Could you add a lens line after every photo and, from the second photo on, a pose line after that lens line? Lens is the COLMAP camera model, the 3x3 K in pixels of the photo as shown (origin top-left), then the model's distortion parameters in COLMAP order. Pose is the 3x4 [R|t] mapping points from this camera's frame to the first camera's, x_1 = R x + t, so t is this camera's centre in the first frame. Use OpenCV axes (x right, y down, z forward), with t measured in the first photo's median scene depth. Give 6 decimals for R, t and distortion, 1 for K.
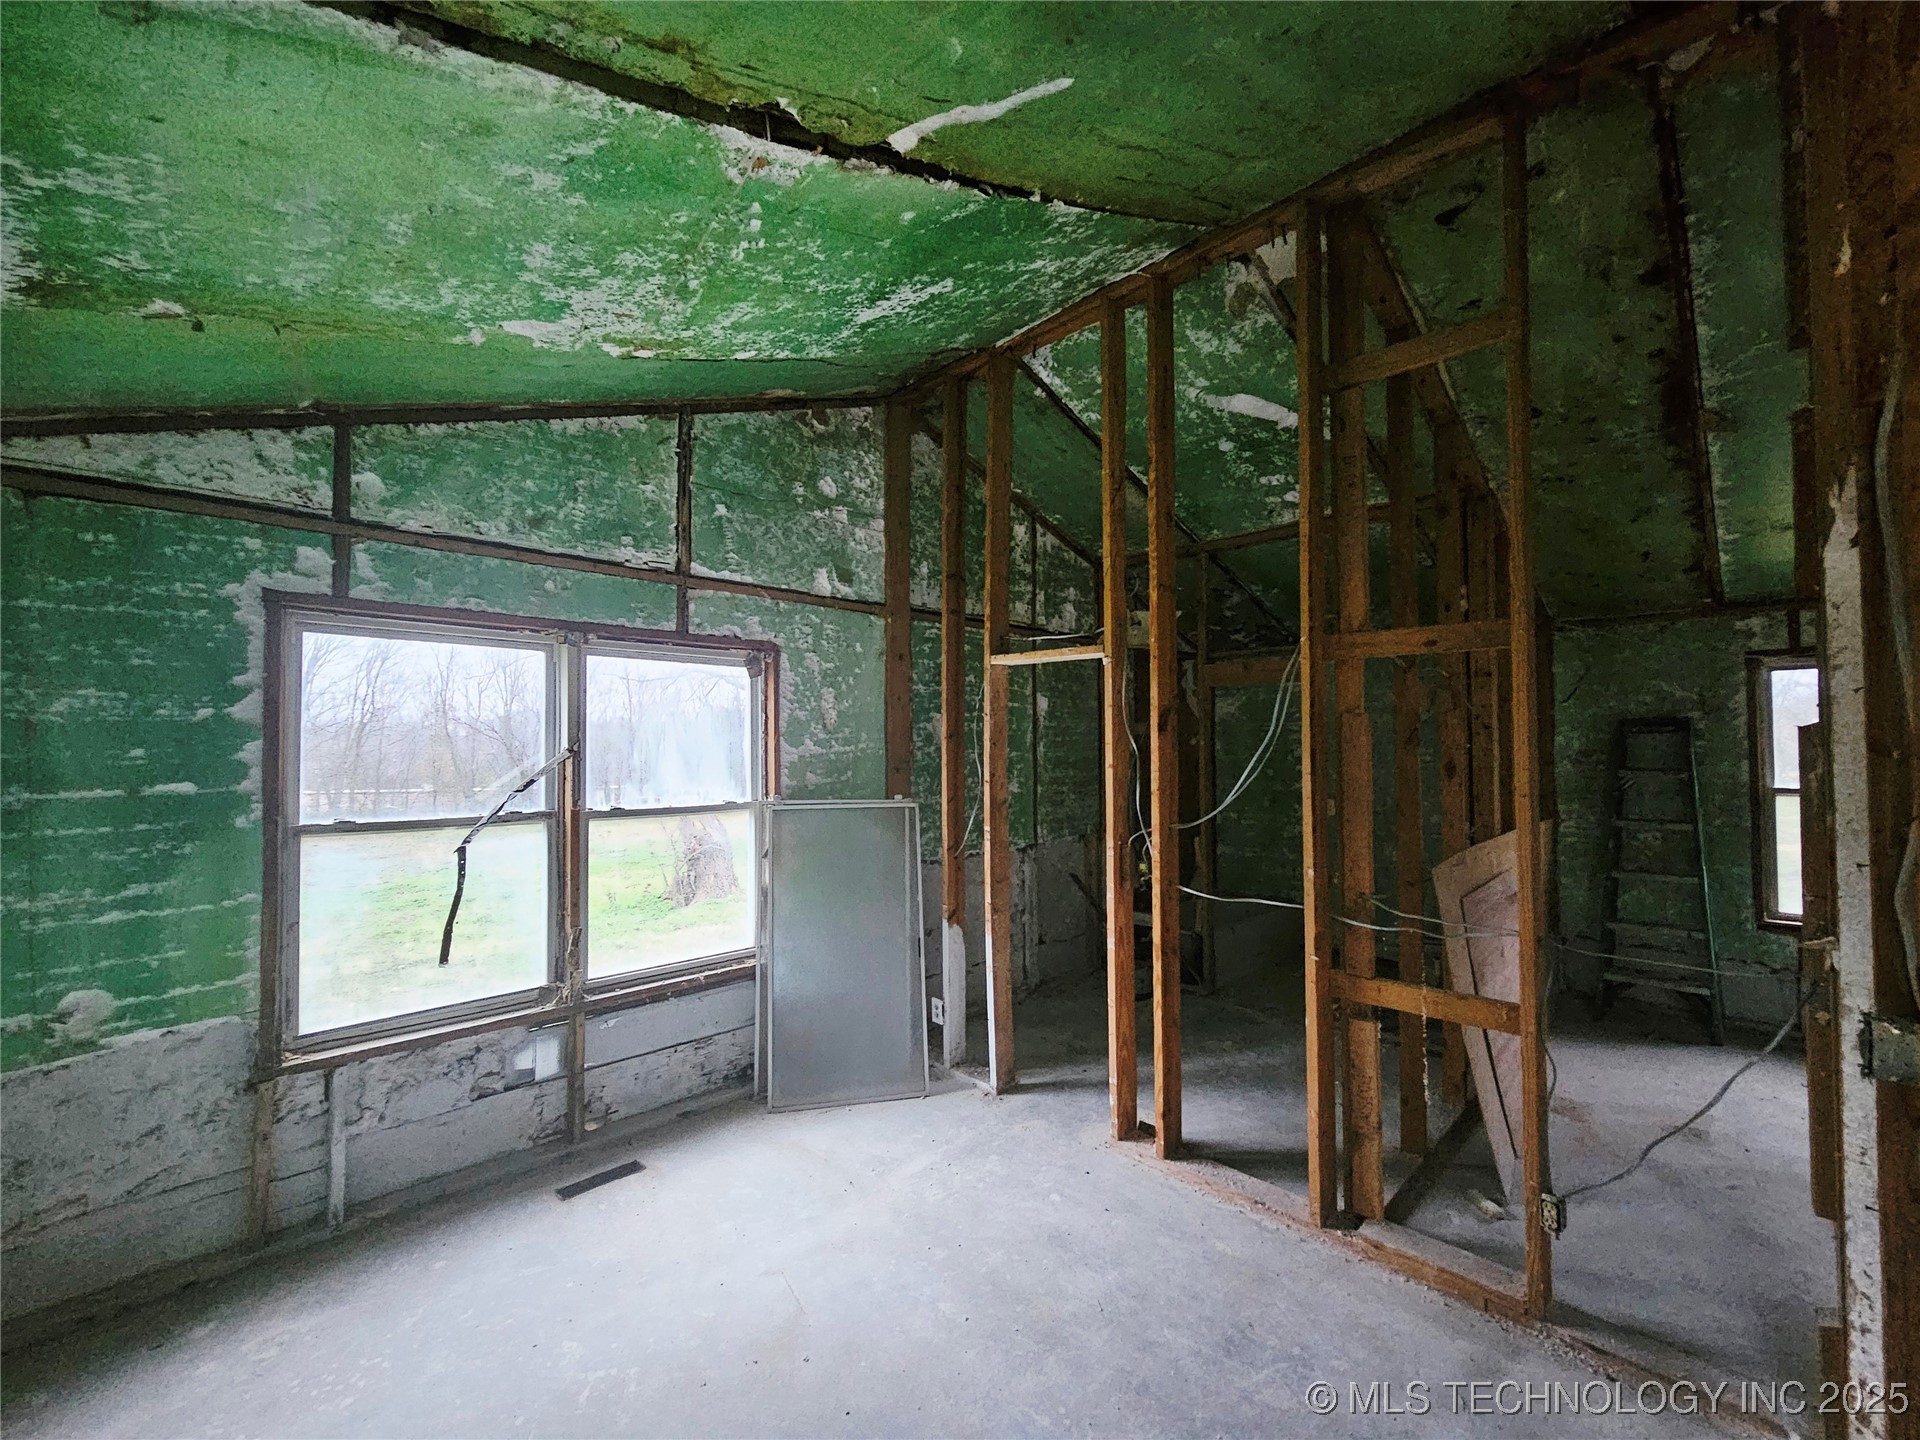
lens RADIAL K [[771.0, 0, 960.4], [0, 771.0, 725.2], [0, 0, 1]] dist [-0.011537, -0.000115]
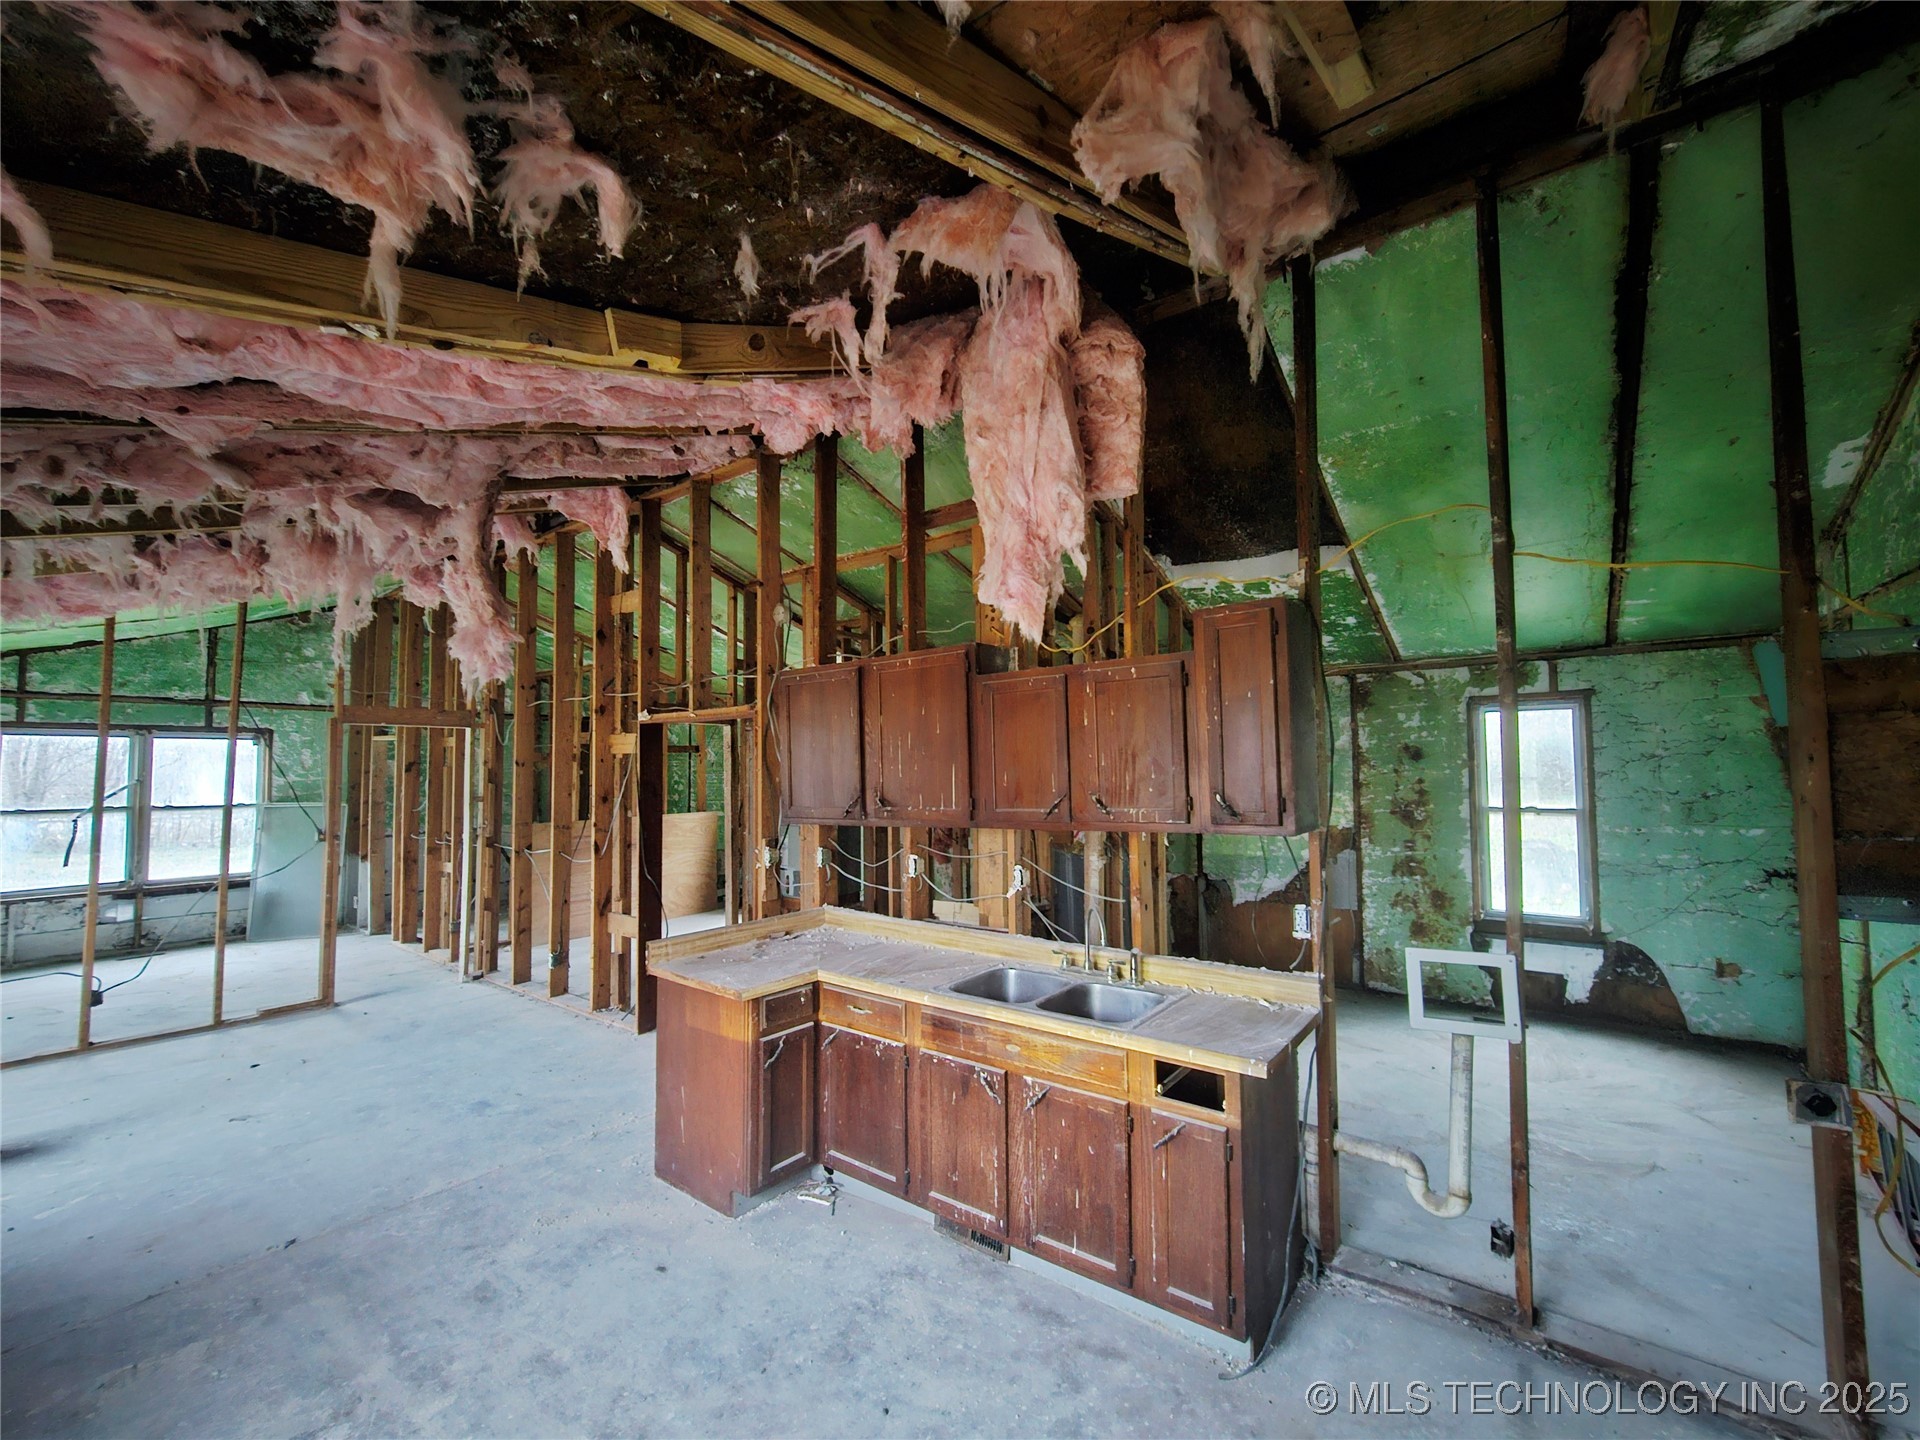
lens RADIAL K [[792.7, 0, 955.0], [0, 792.7, 728.2], [0, 0, 1]] dist [0.001597, 0.000843]
pose [[0.988701, 0.005682, 0.149790, 1.504086], [-0.001833, 0.999665, -0.025823, -0.064079], [-0.149887, 0.025257, 0.988381, -1.677729]]
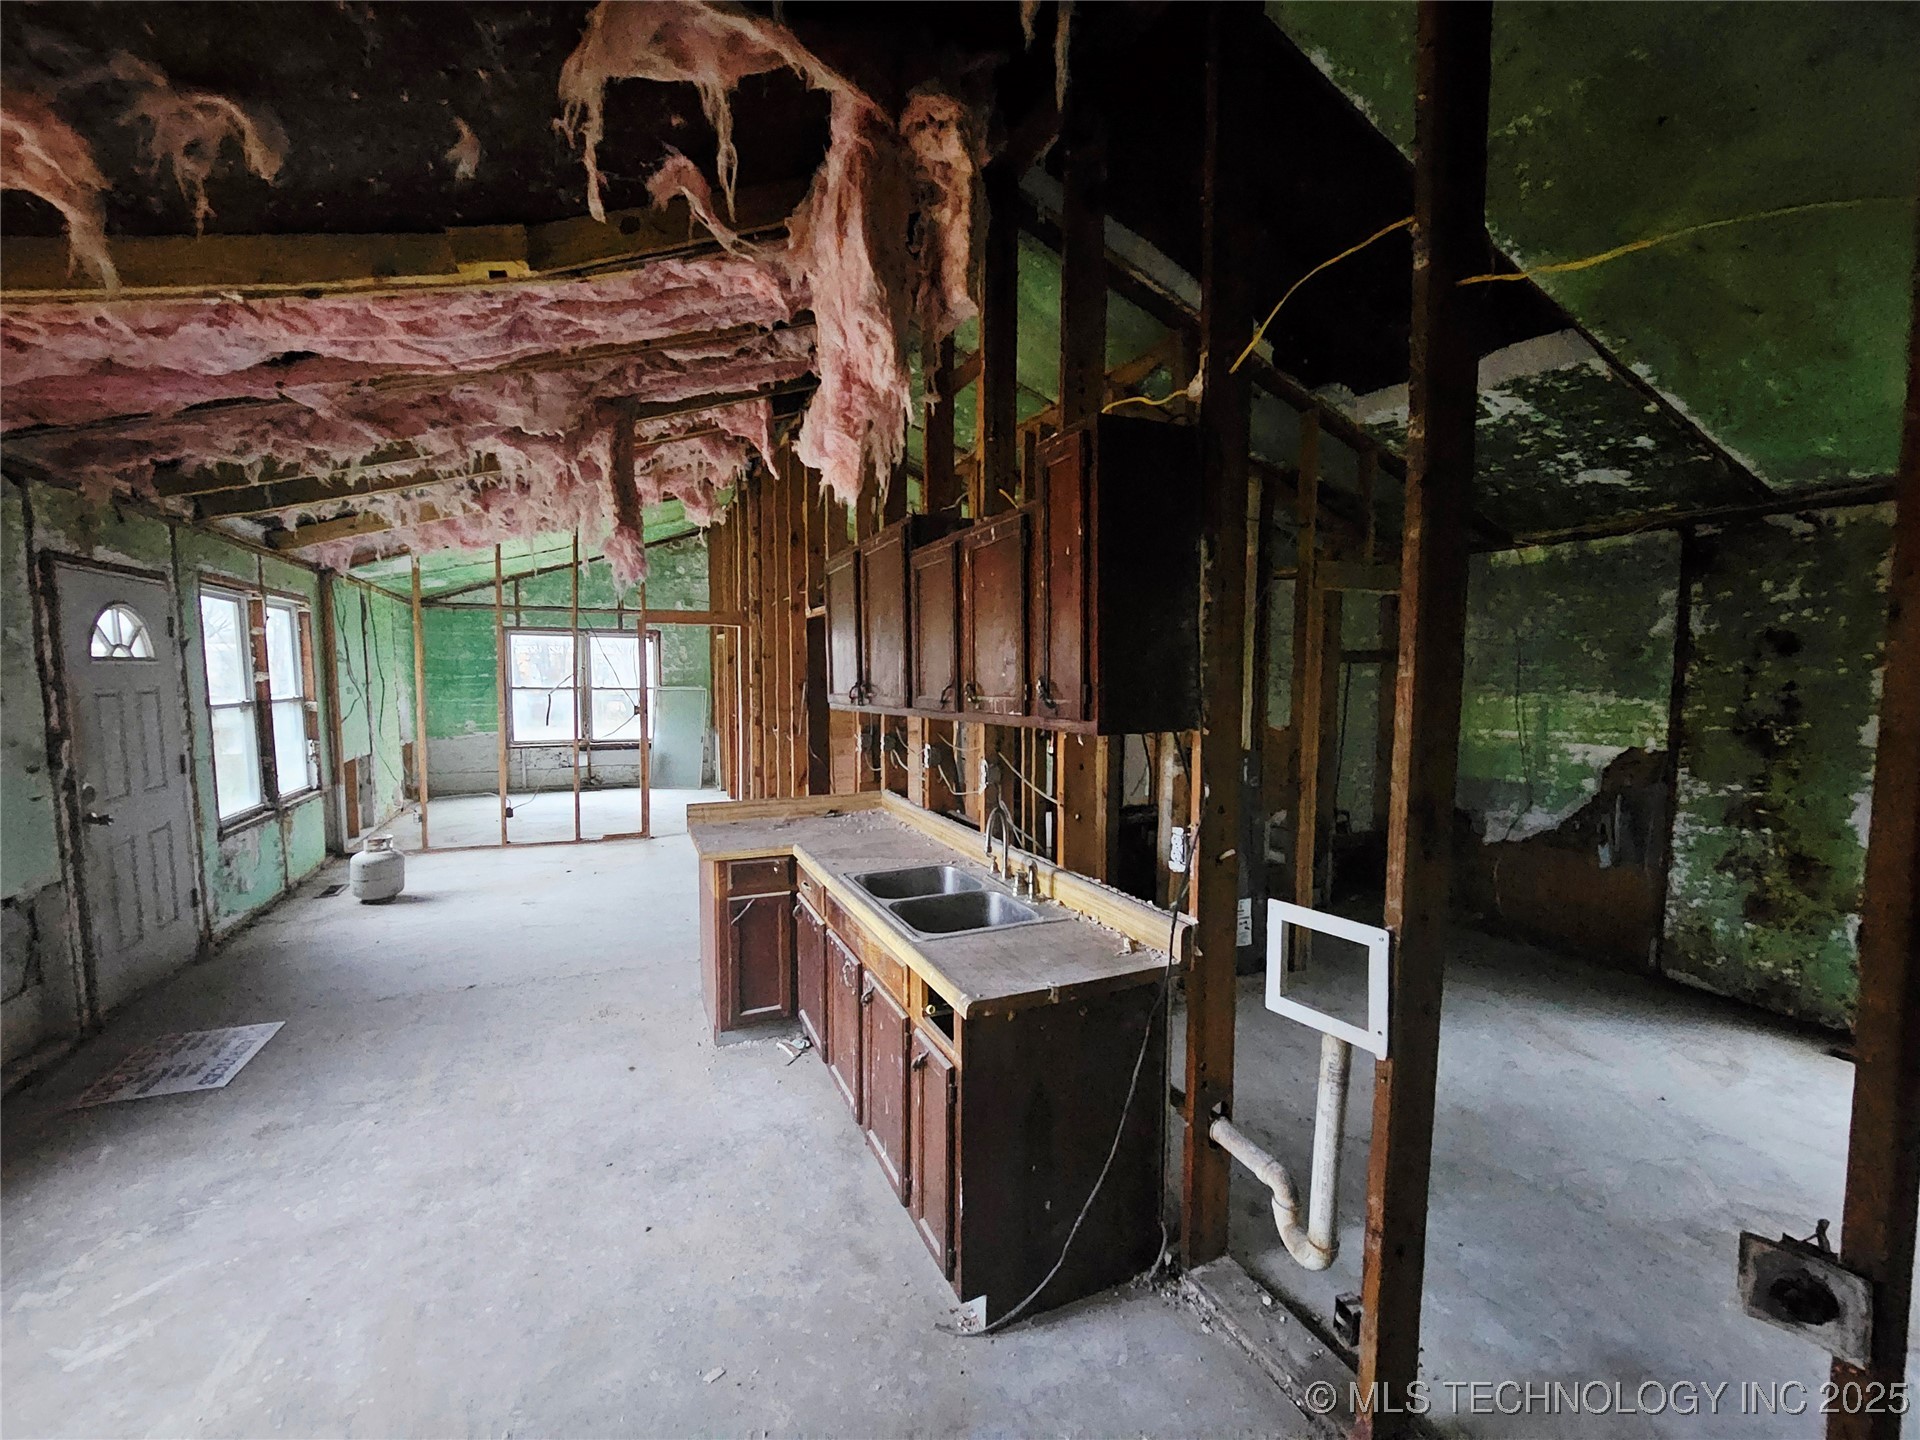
lens RADIAL K [[784.9, 0, 960.0], [0, 784.9, 720.0], [0, 0, 1]] dist [-0.001040, -0.000056]
pose [[0.943134, 0.031720, -0.330895, 2.017596], [-0.002443, 0.996071, 0.088520, -0.042979], [0.332403, -0.082678, 0.939507, -1.550899]]
